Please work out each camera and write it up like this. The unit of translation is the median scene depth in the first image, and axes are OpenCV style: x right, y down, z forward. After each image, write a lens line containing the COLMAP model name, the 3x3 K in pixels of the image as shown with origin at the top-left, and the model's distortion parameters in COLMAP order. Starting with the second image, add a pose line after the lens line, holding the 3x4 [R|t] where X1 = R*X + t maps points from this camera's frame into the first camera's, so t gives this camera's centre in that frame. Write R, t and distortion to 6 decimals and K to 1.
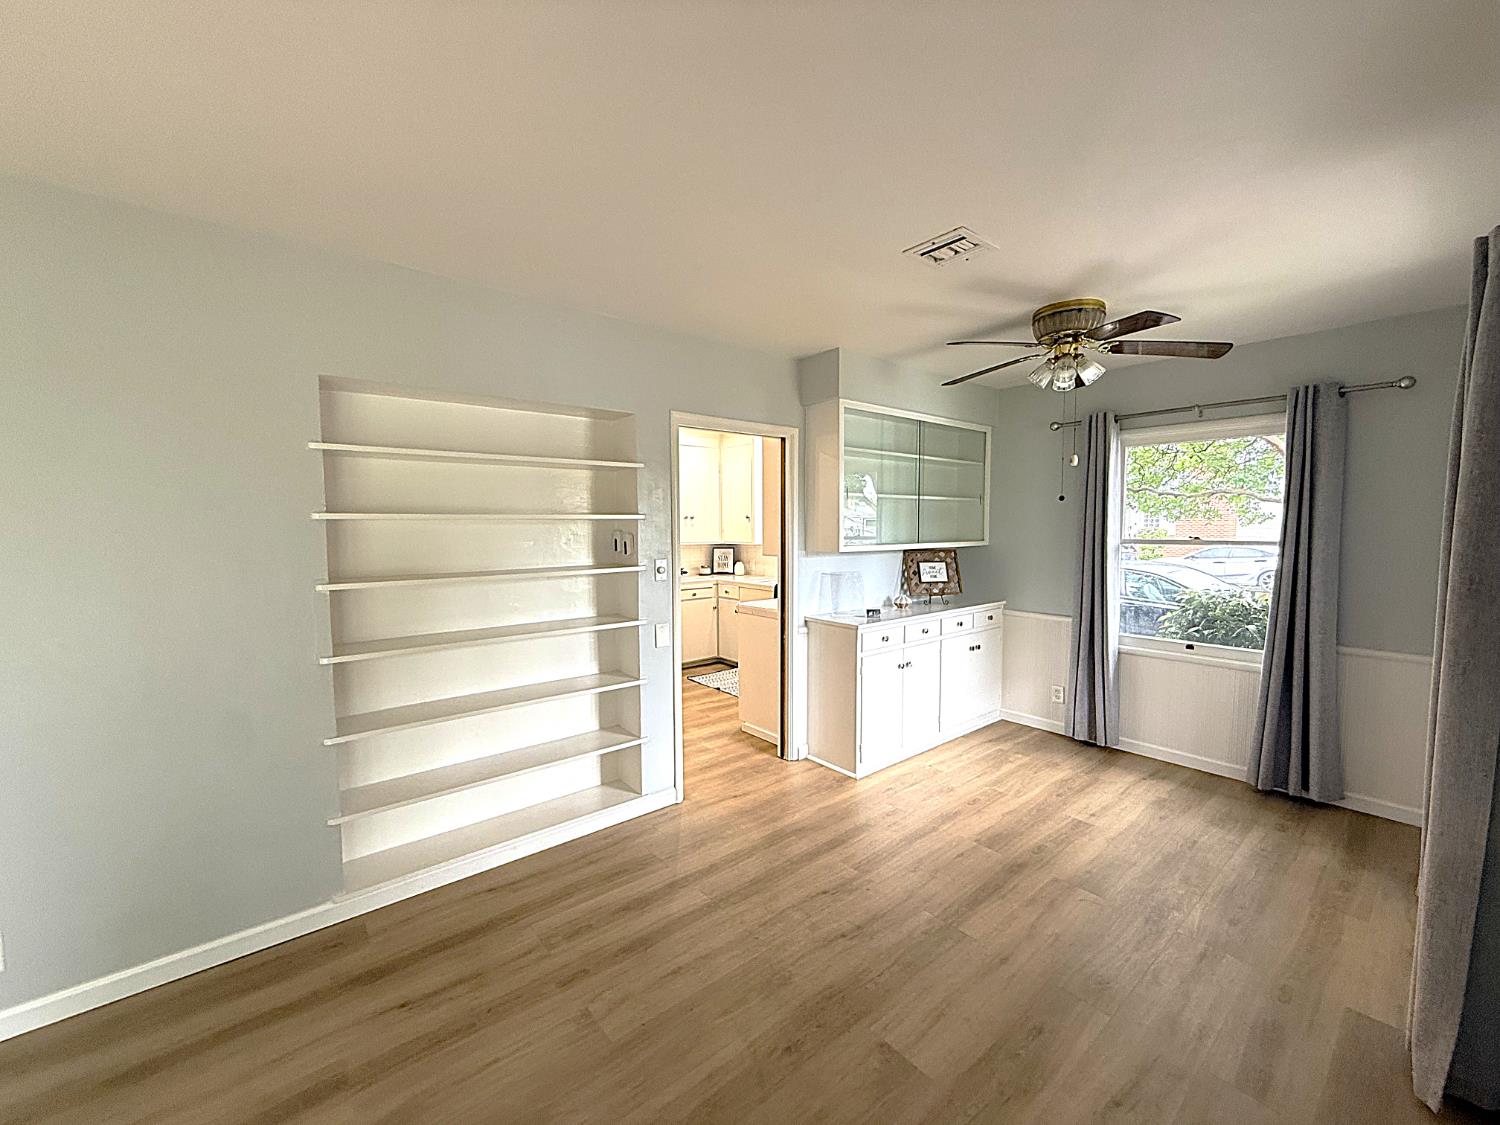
lens RADIAL K [[597.9, 0, 750.0], [0, 597.9, 565.8], [0, 0, 1]] dist [0.001951, 0.000047]
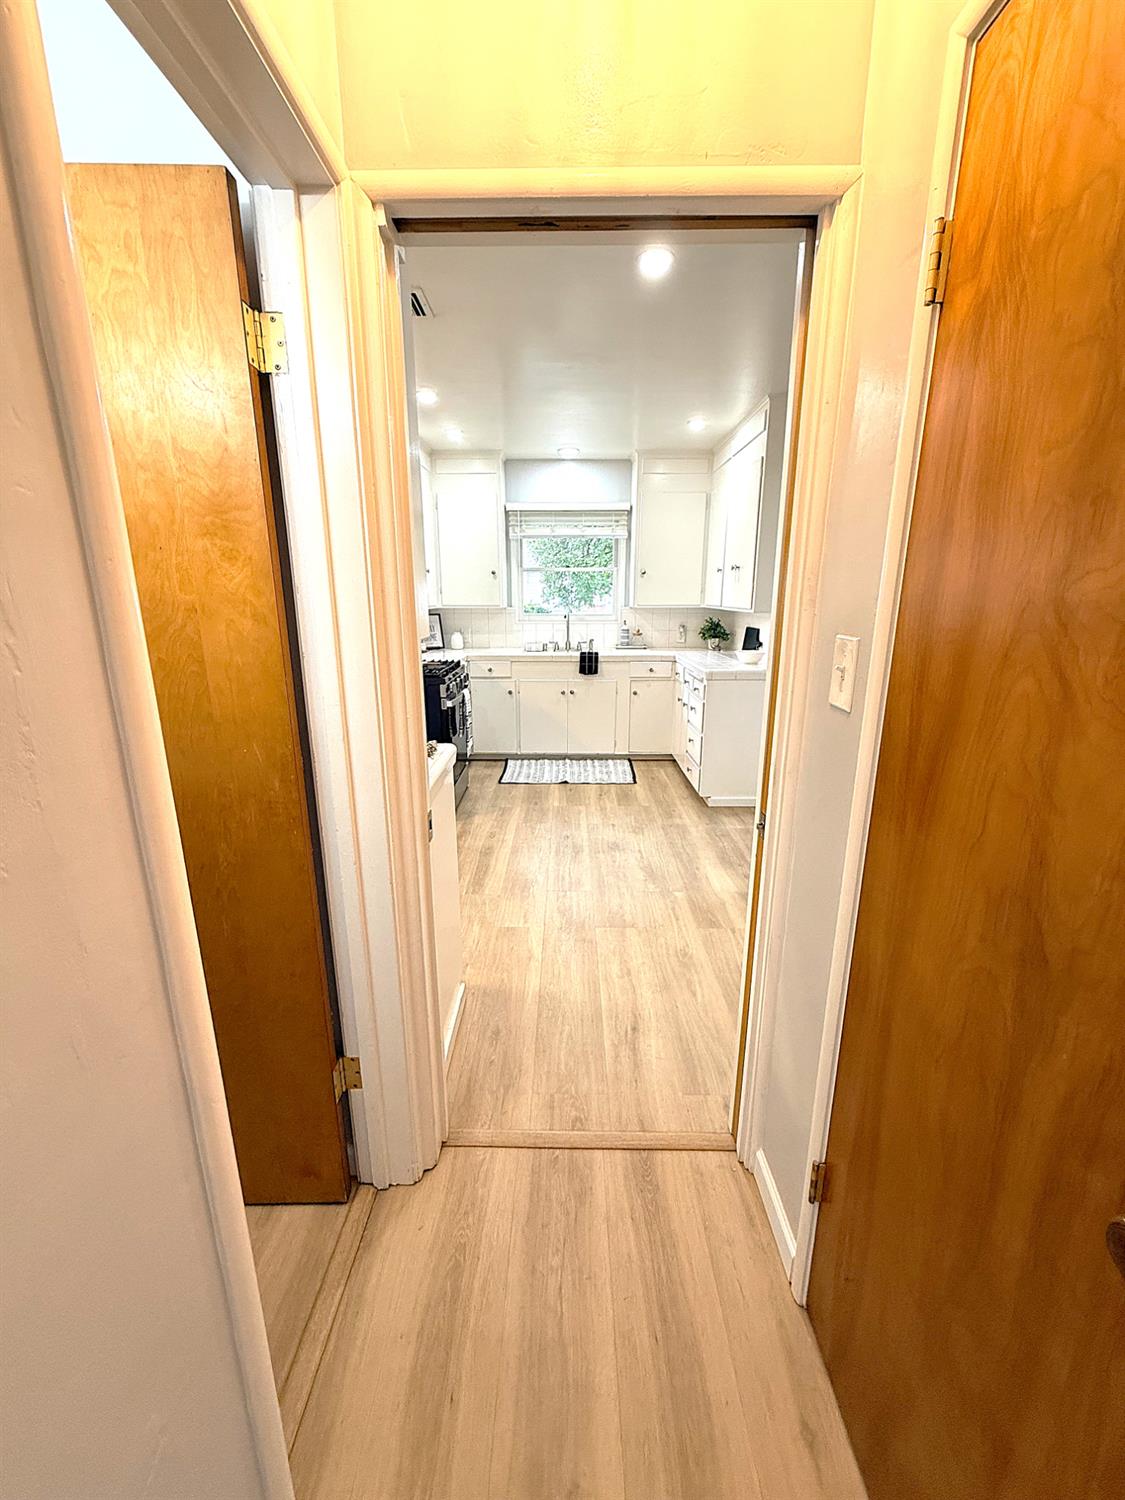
lens RADIAL K [[597.9, 0, 564.0], [0, 597.9, 744.4], [0, 0, 1]] dist [0.001951, 0.000047]
pose [[0.645899, -0.187689, 0.739991, -0.911354], [0.053377, 0.978038, 0.201477, -0.021433], [-0.761555, -0.090636, 0.641732, 0.639728]]
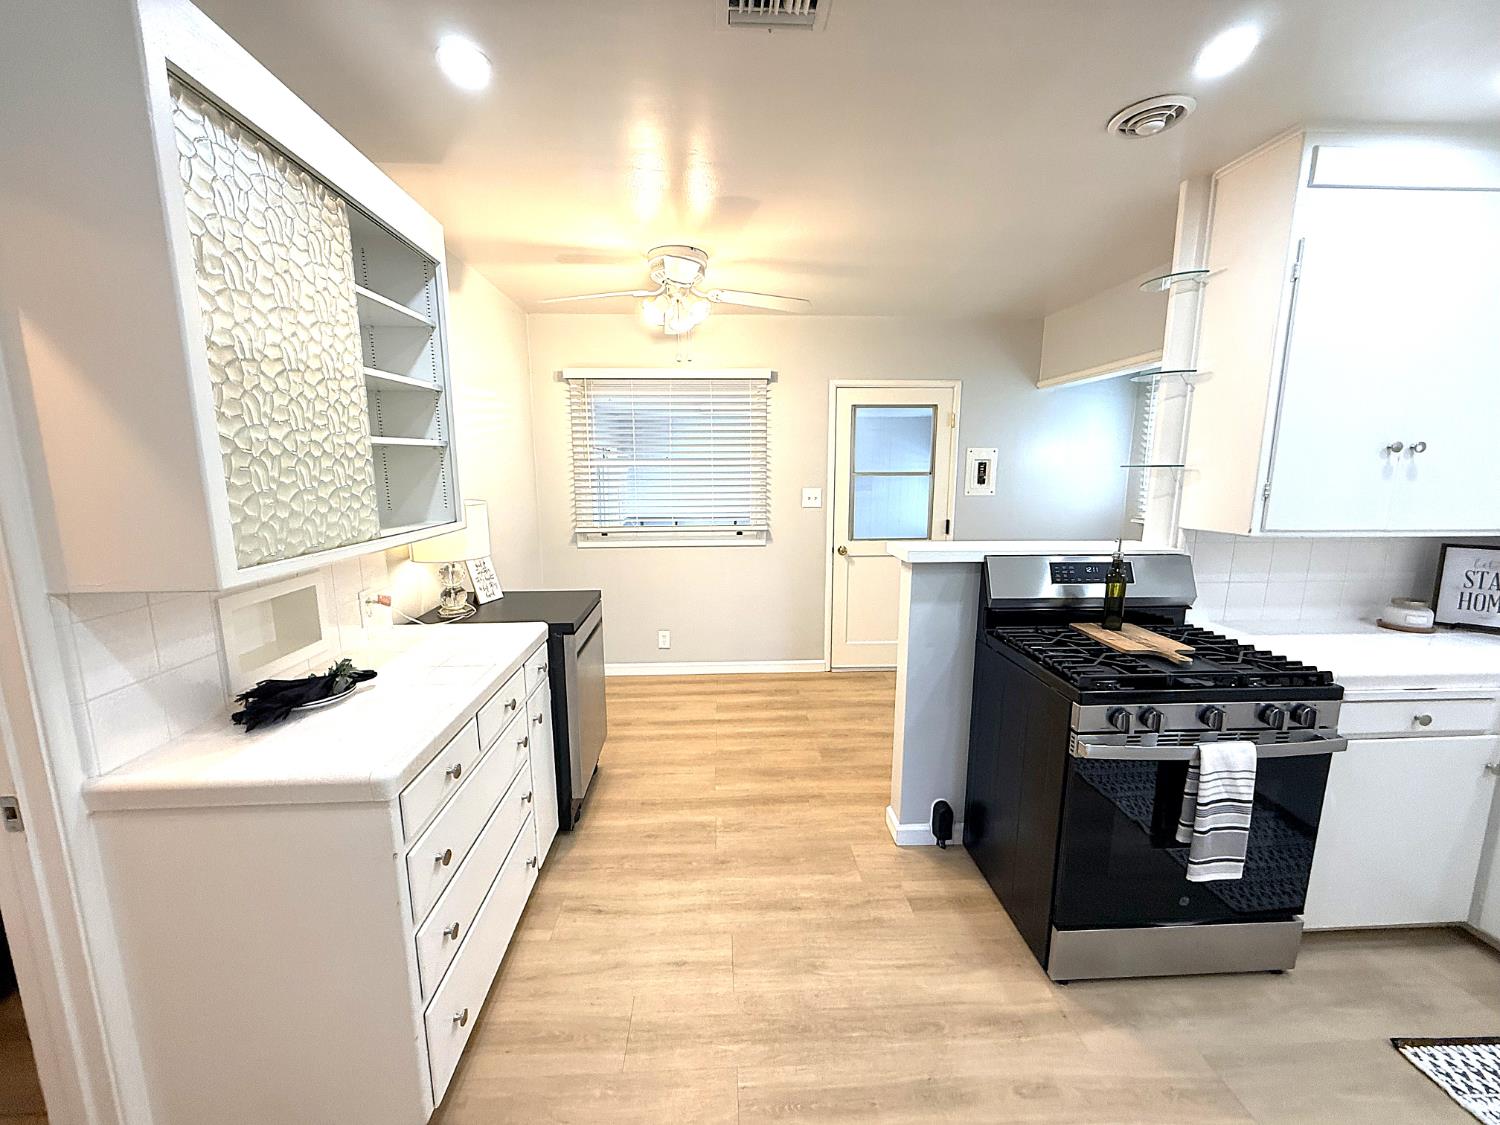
lens RADIAL K [[597.9, 0, 746.5], [0, 597.9, 563.6], [0, 0, 1]] dist [0.001951, 0.000047]
pose [[0.799615, 0.099679, -0.592182, -0.294405], [-0.043723, 0.993174, 0.108137, -0.067034], [0.598919, -0.060576, 0.798515, 0.906508]]
